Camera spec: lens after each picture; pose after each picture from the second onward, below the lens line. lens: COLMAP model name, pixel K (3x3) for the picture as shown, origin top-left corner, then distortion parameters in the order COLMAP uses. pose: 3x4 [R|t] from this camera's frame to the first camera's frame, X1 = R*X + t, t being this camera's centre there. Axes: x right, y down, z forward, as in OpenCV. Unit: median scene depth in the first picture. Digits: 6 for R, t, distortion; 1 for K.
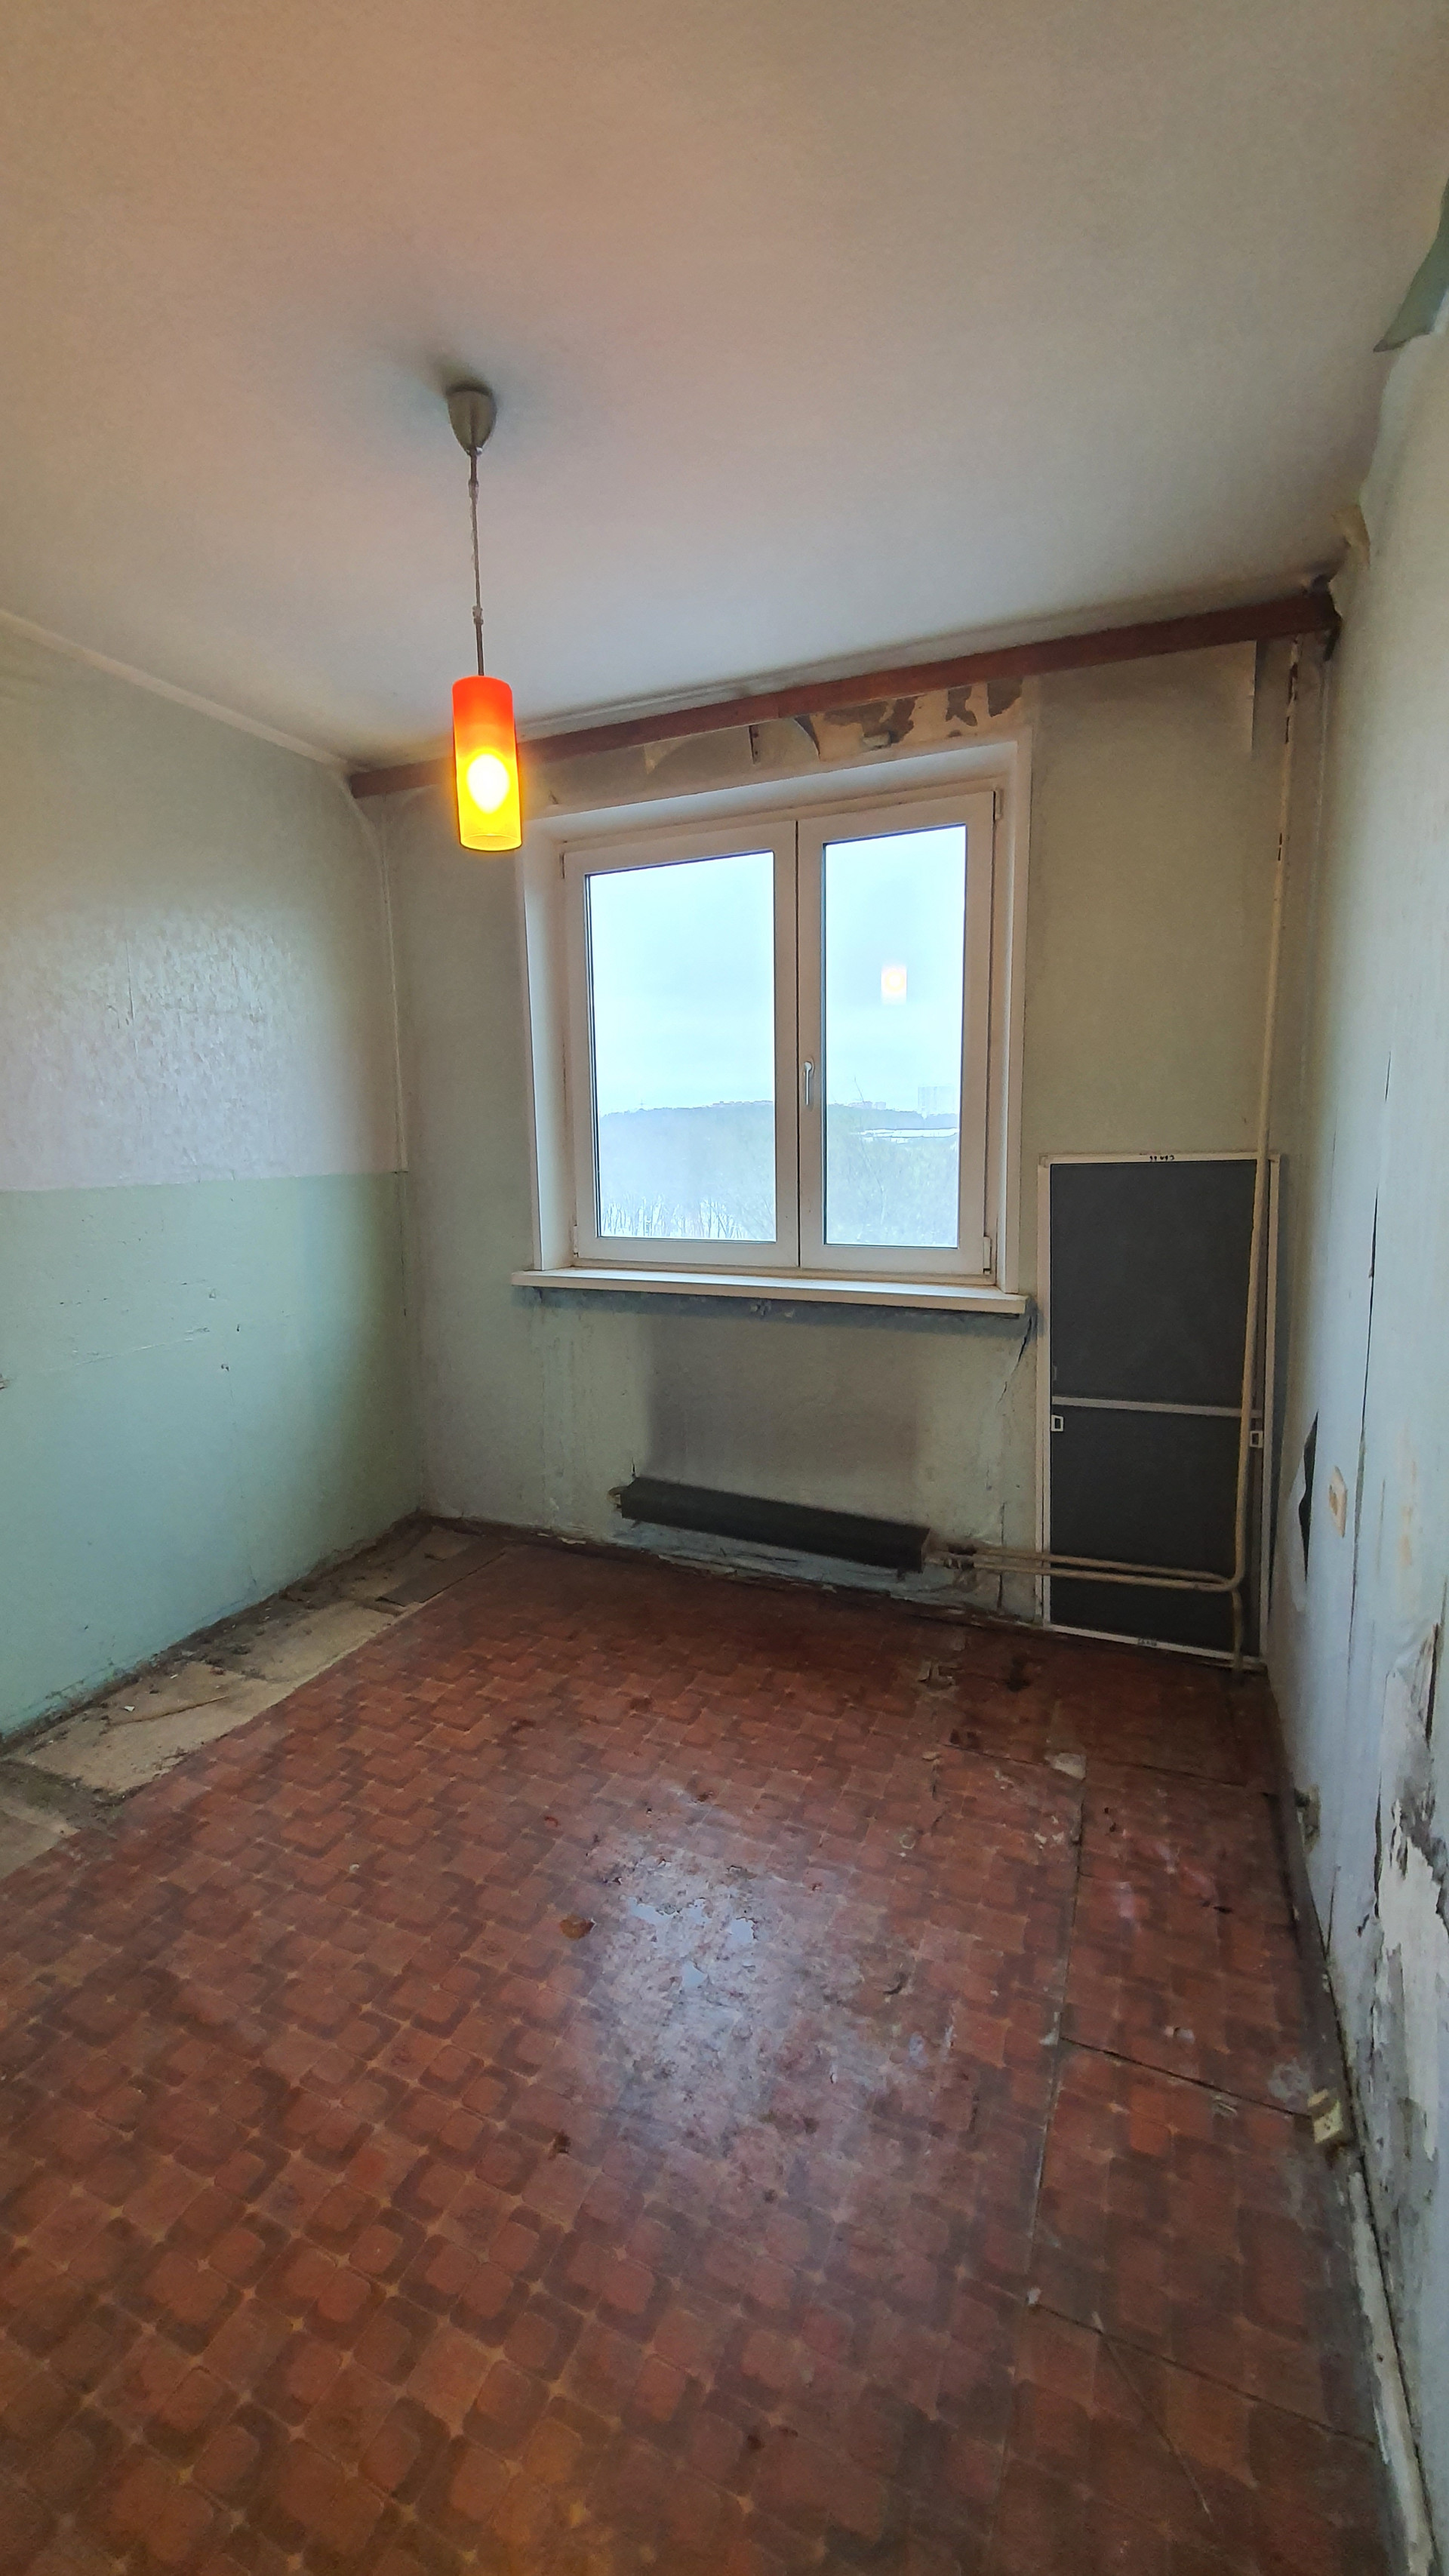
lens RADIAL K [[1026.6, 0, 701.5], [0, 1026.6, 1274.9], [0, 0, 1]] dist [-0.000710, -0.000408]
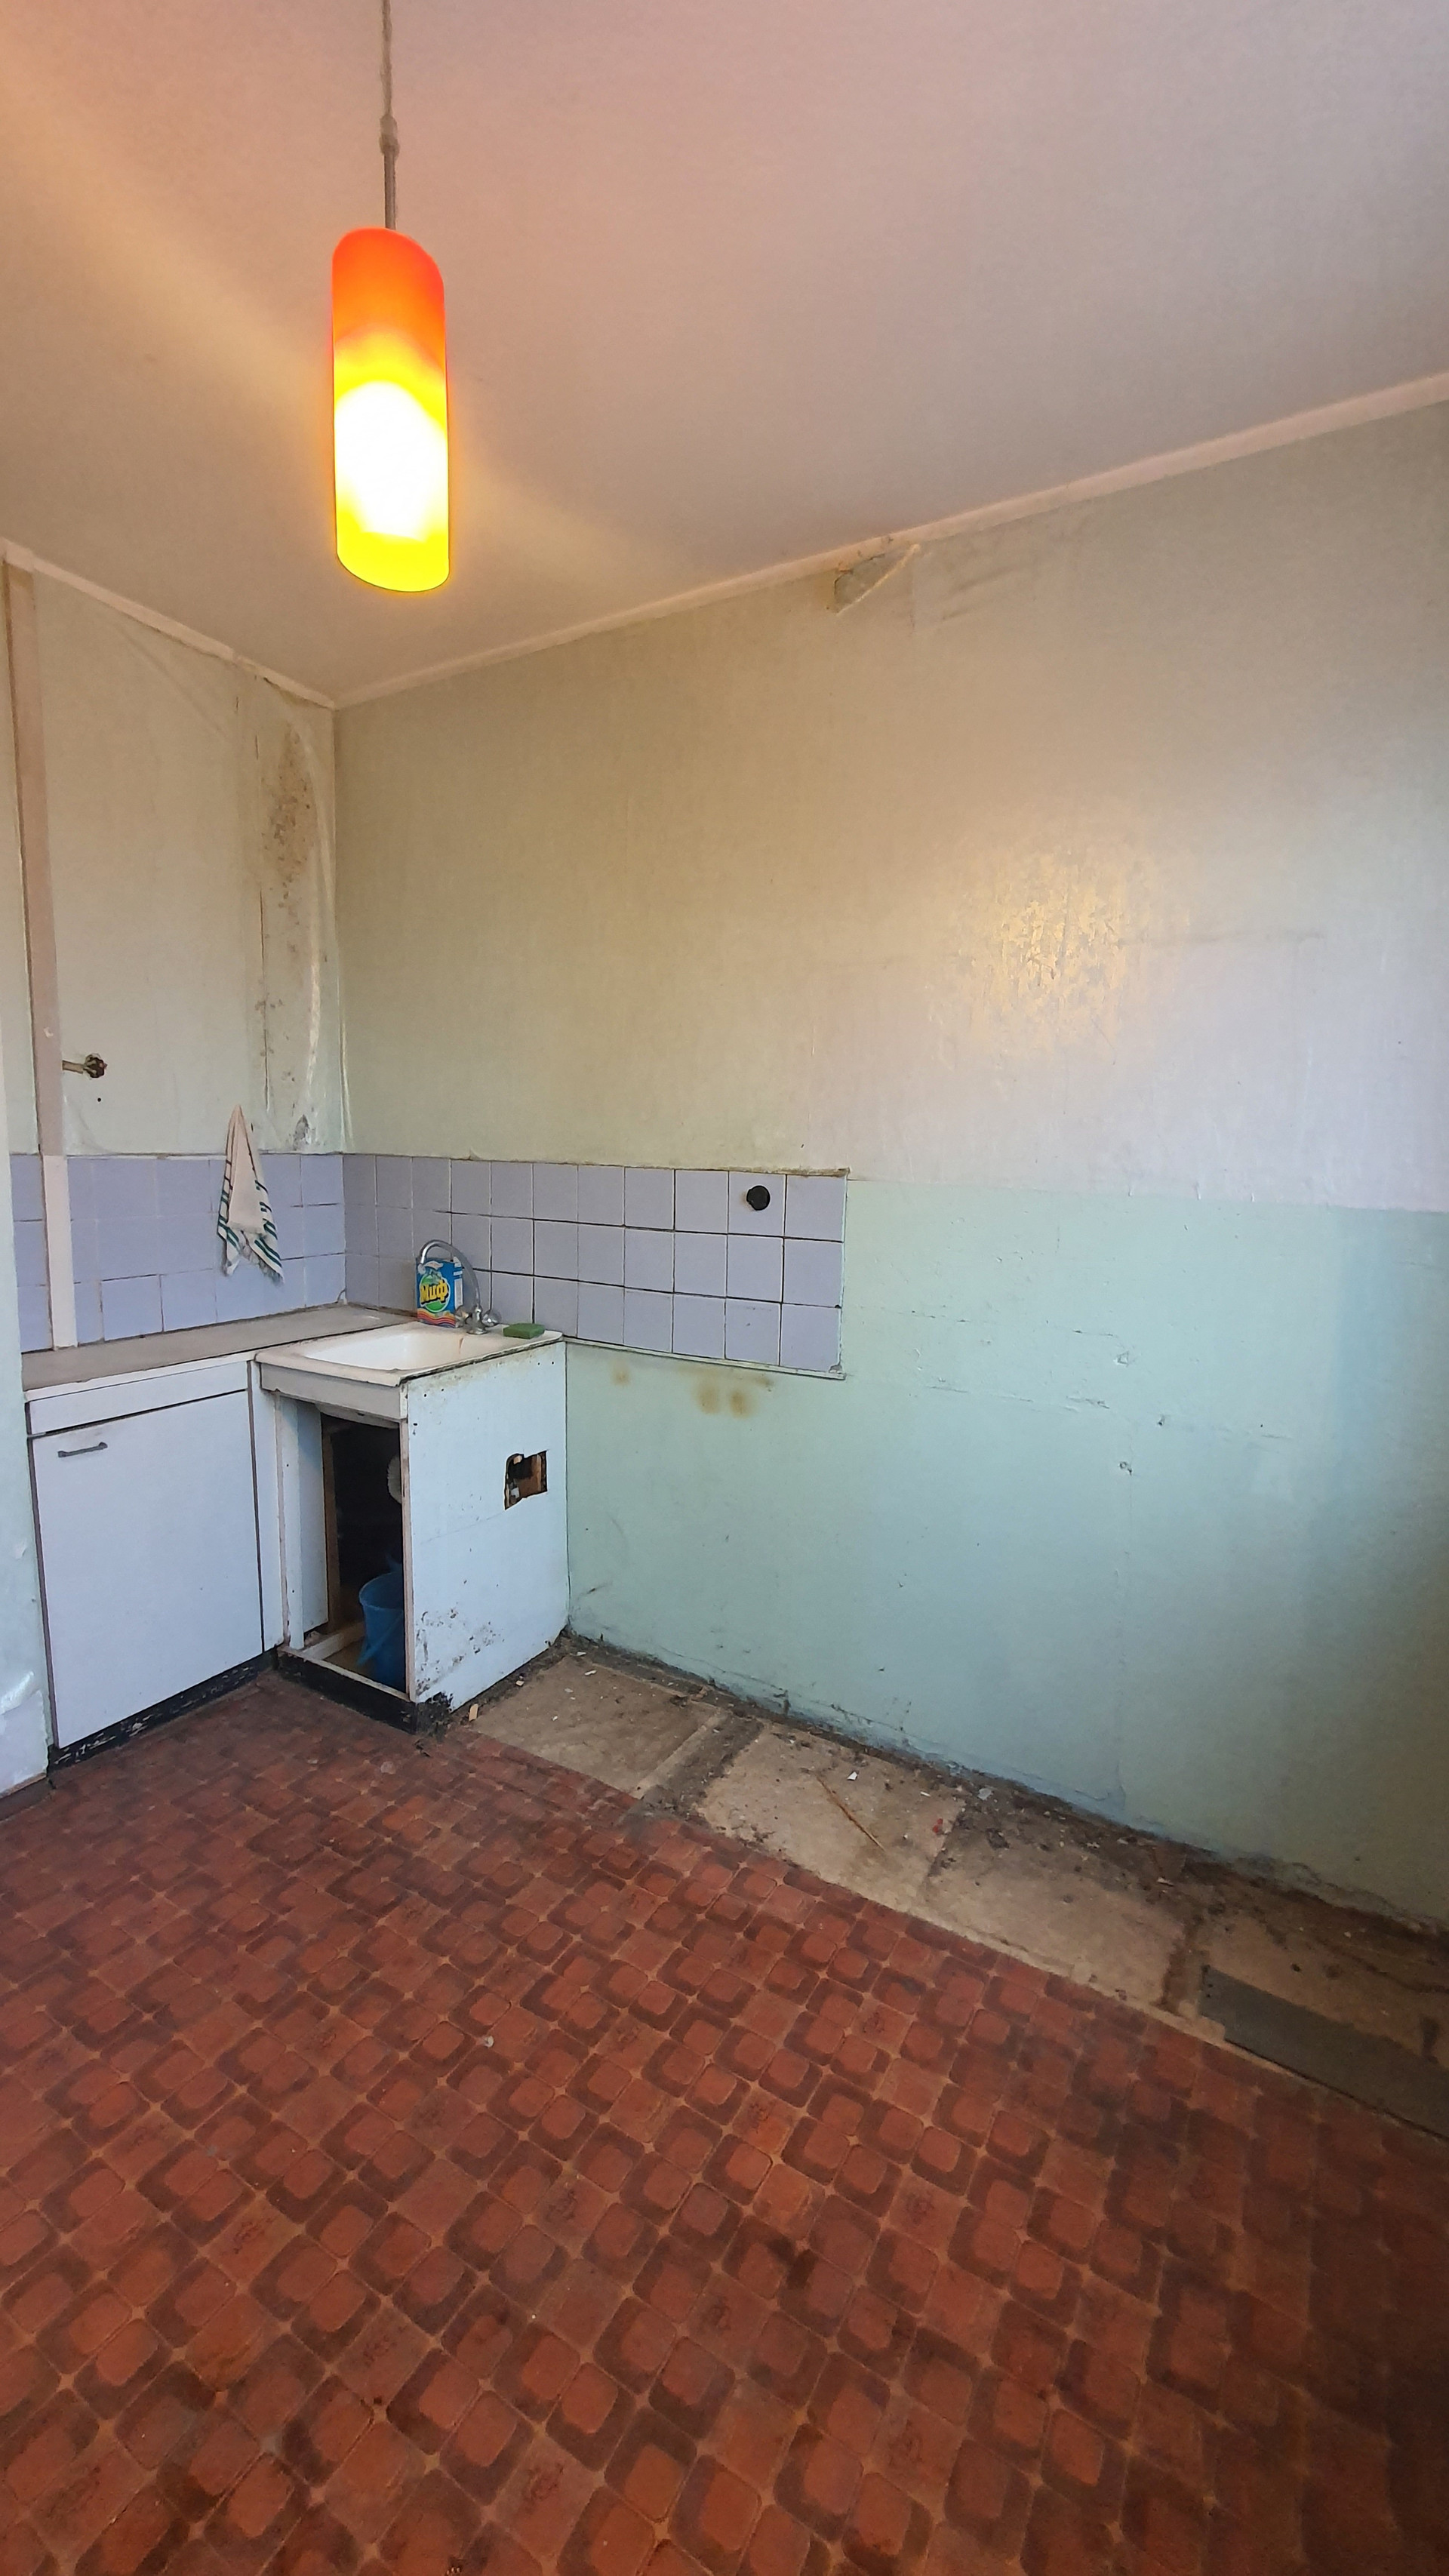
lens RADIAL K [[1026.6, 0, 701.5], [0, 1026.6, 1274.9], [0, 0, 1]] dist [-0.000710, -0.000408]
pose [[-0.115538, 0.146124, -0.982496, 0.247127], [-0.169227, 0.971764, 0.164428, -0.111906], [0.978781, 0.185263, -0.087547, 0.852567]]
